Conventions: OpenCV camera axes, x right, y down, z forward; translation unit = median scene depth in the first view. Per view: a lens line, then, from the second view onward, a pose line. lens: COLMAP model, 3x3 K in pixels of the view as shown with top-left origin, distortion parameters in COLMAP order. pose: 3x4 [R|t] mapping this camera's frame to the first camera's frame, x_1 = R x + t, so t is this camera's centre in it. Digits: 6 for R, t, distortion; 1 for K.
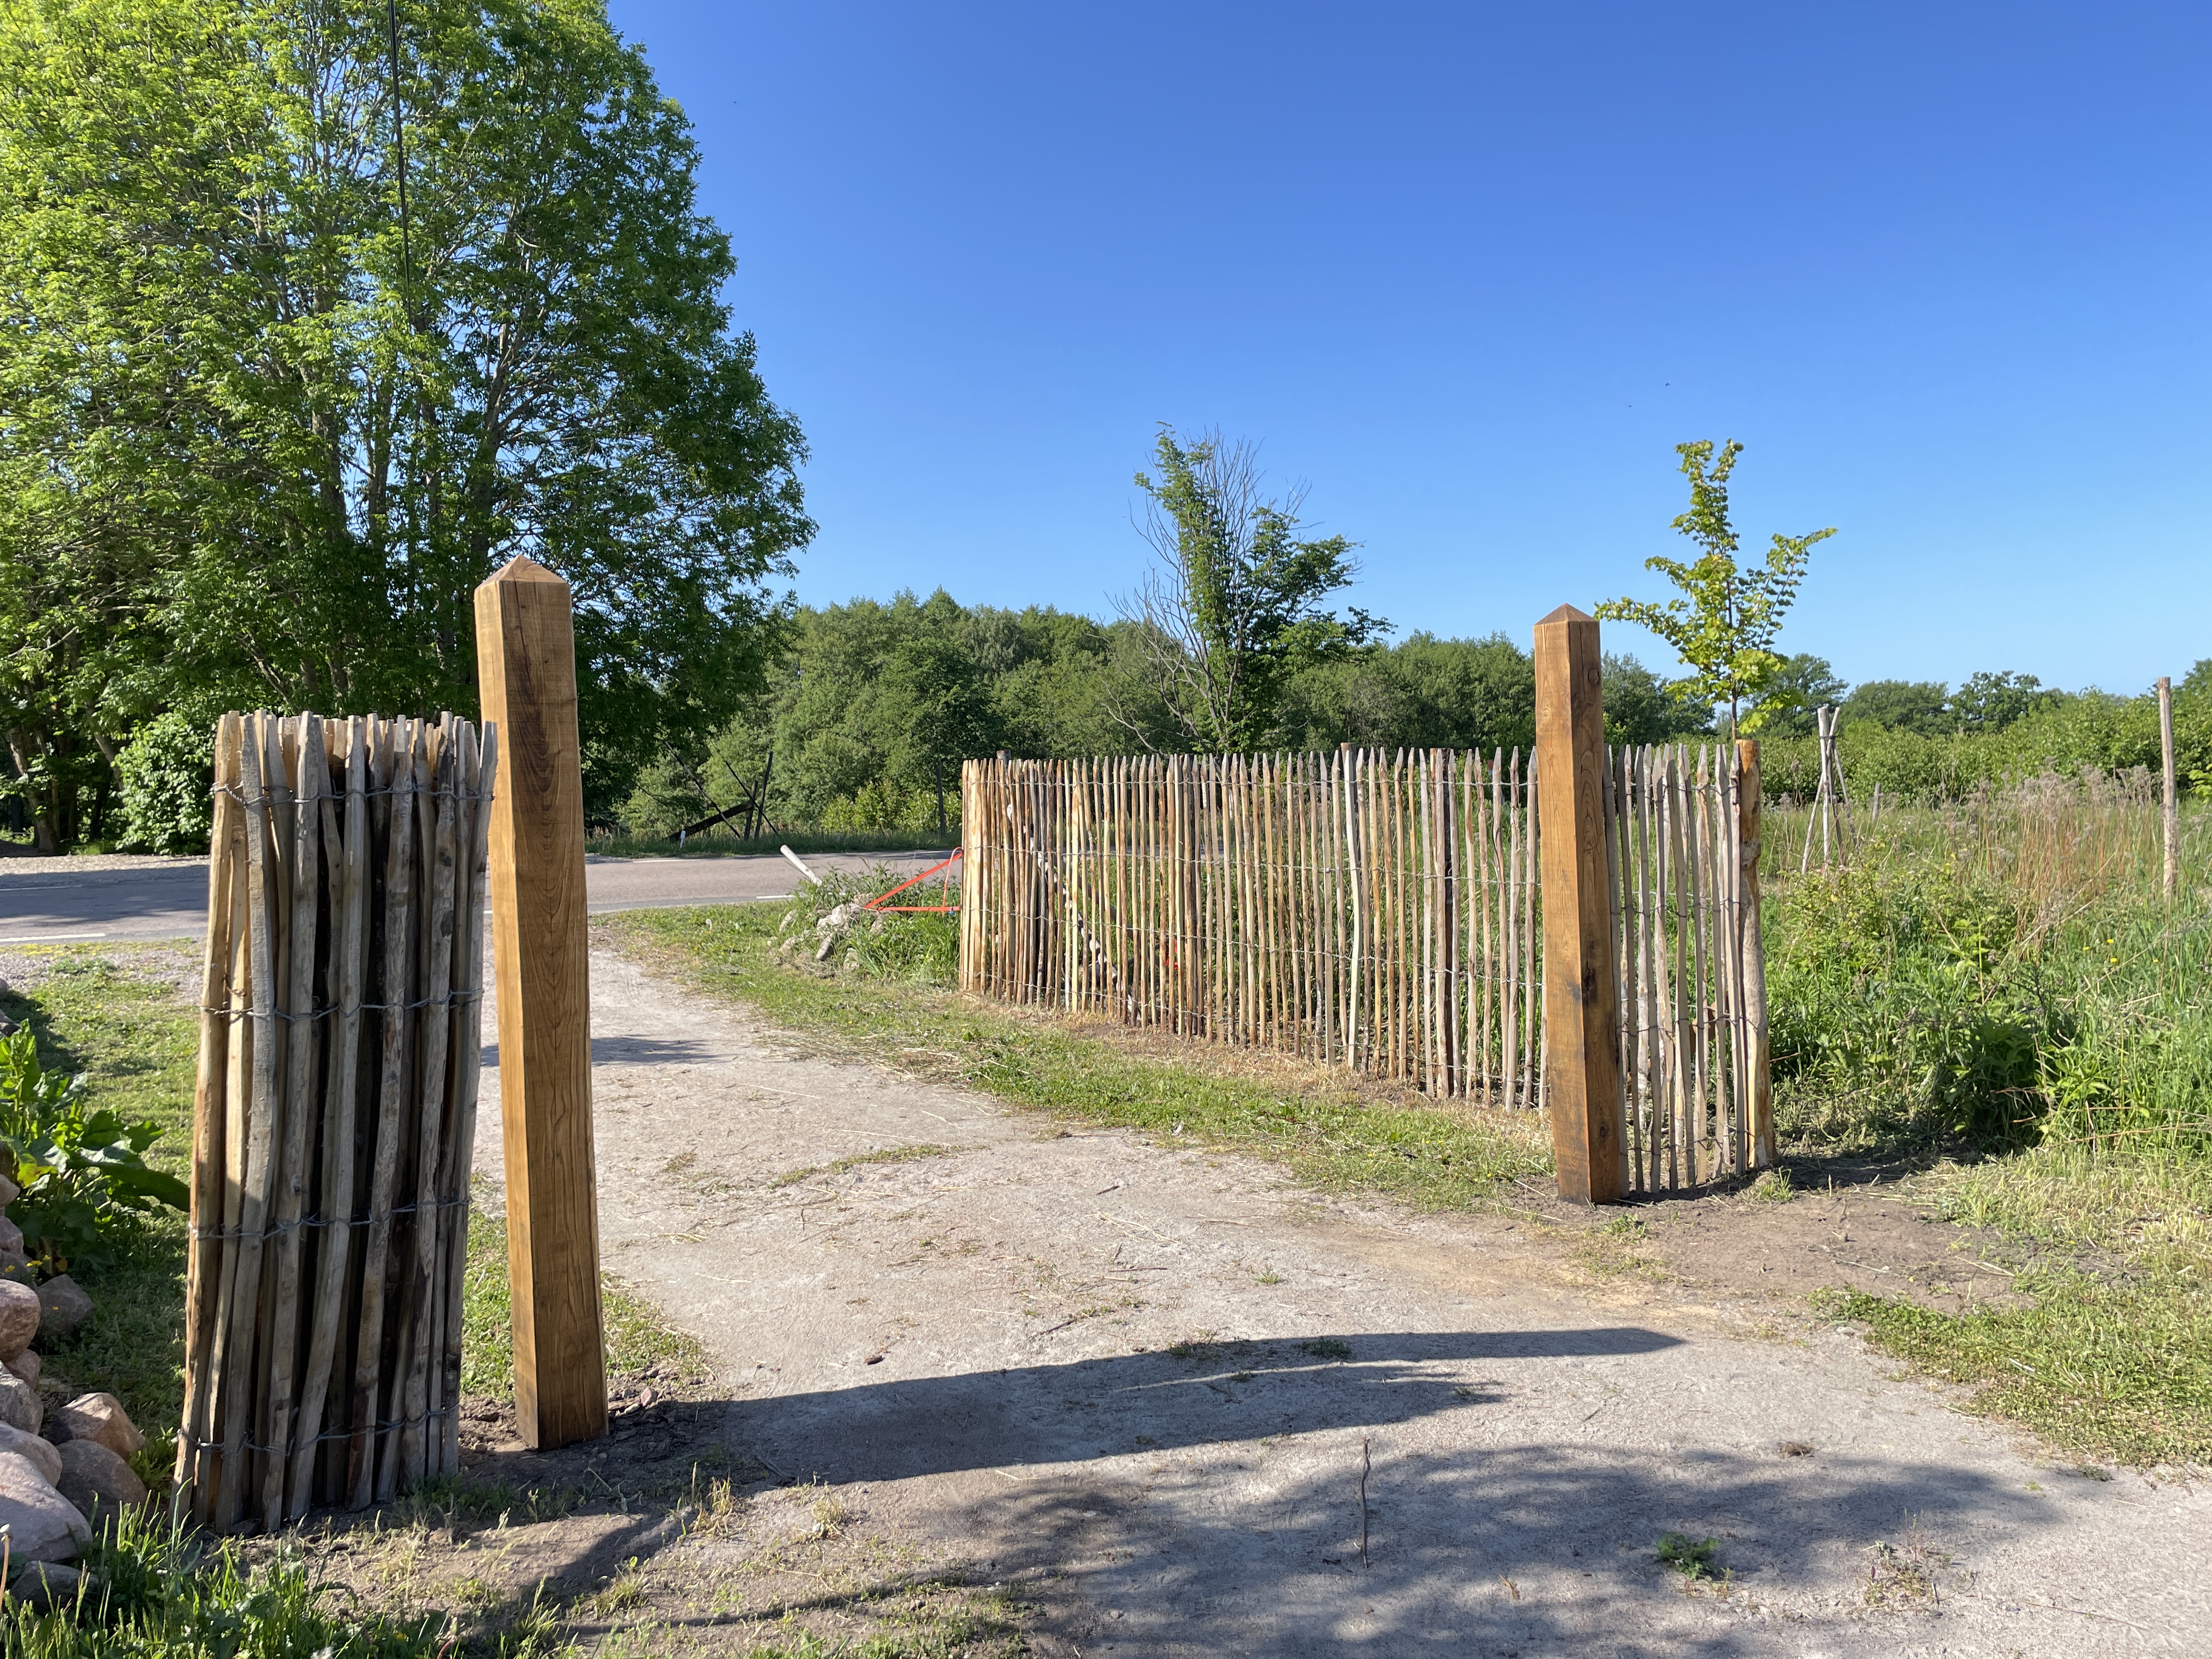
lens RADIAL K [[1648.4, 0, 1090.9], [0, 1648.4, 810.8], [0, 0, 1]] dist [0.095036, -0.123843]
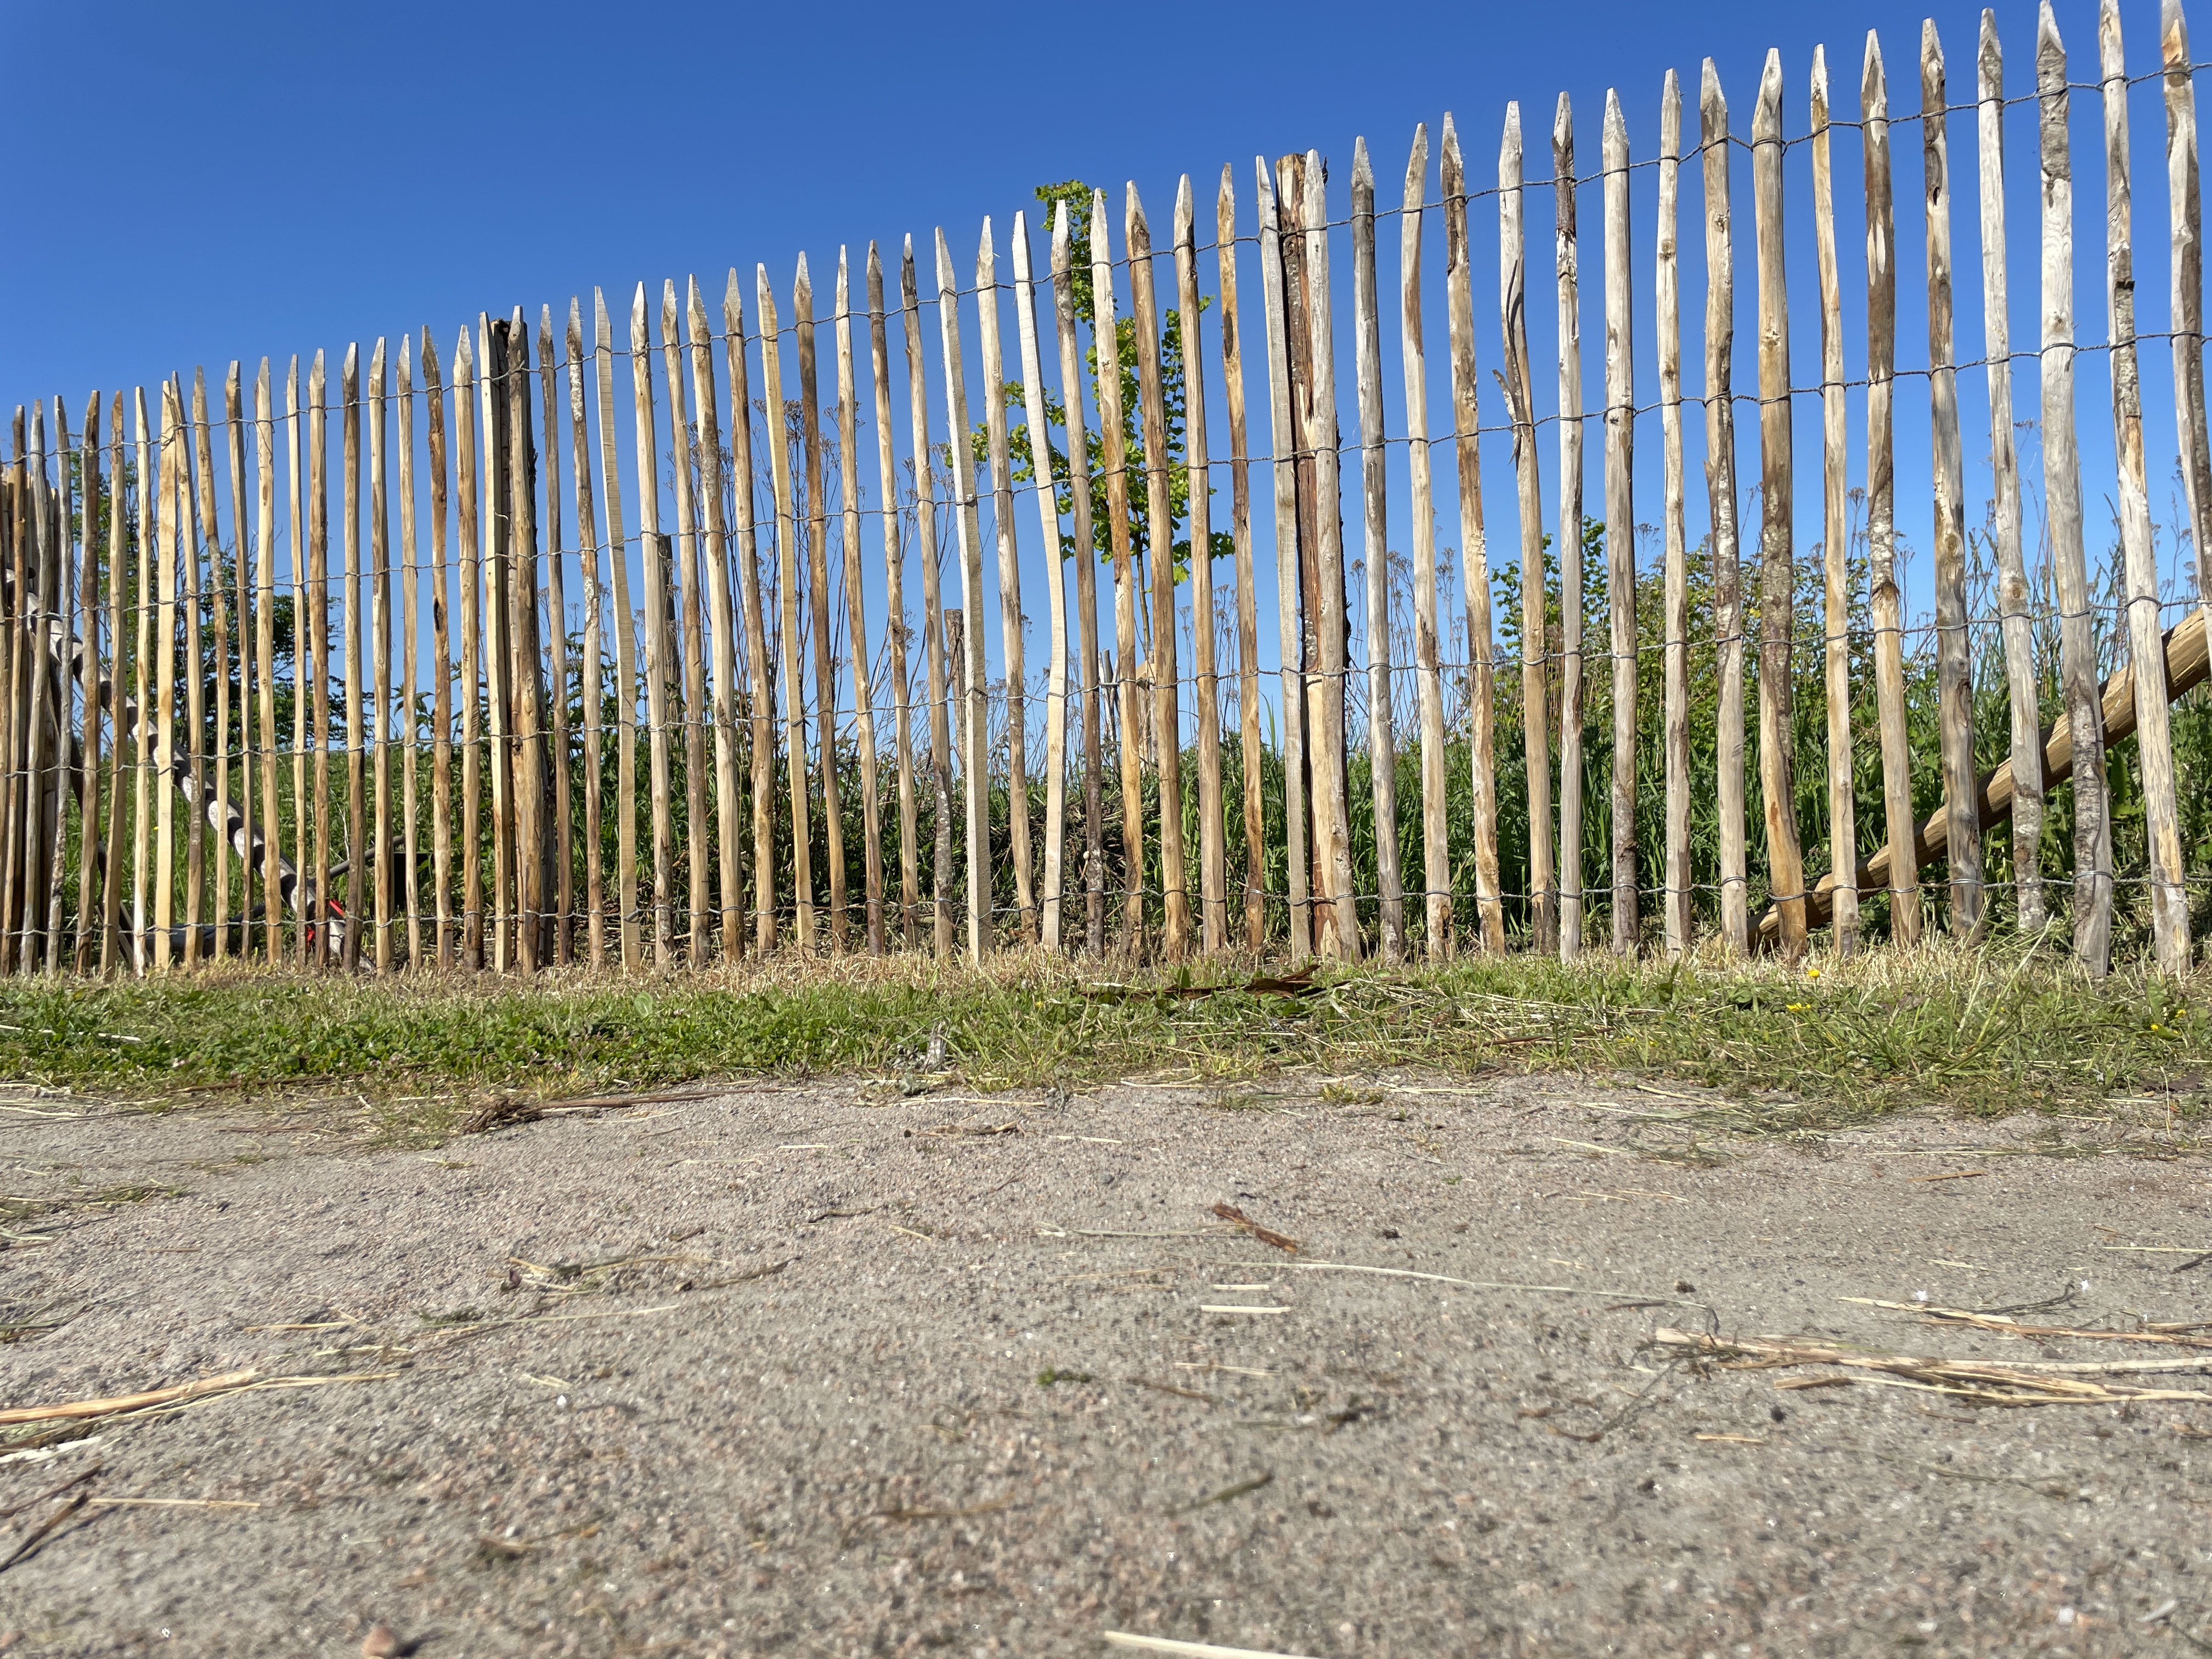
lens RADIAL K [[1648.4, 0, 1090.9], [0, 1648.4, 810.8], [0, 0, 1]] dist [0.095036, -0.123843]
pose [[0.825299, 0.008576, 0.564630, -0.071528], [0.034752, 0.997218, -0.065943, 0.147756], [-0.563625, 0.074045, 0.822705, 0.649680]]
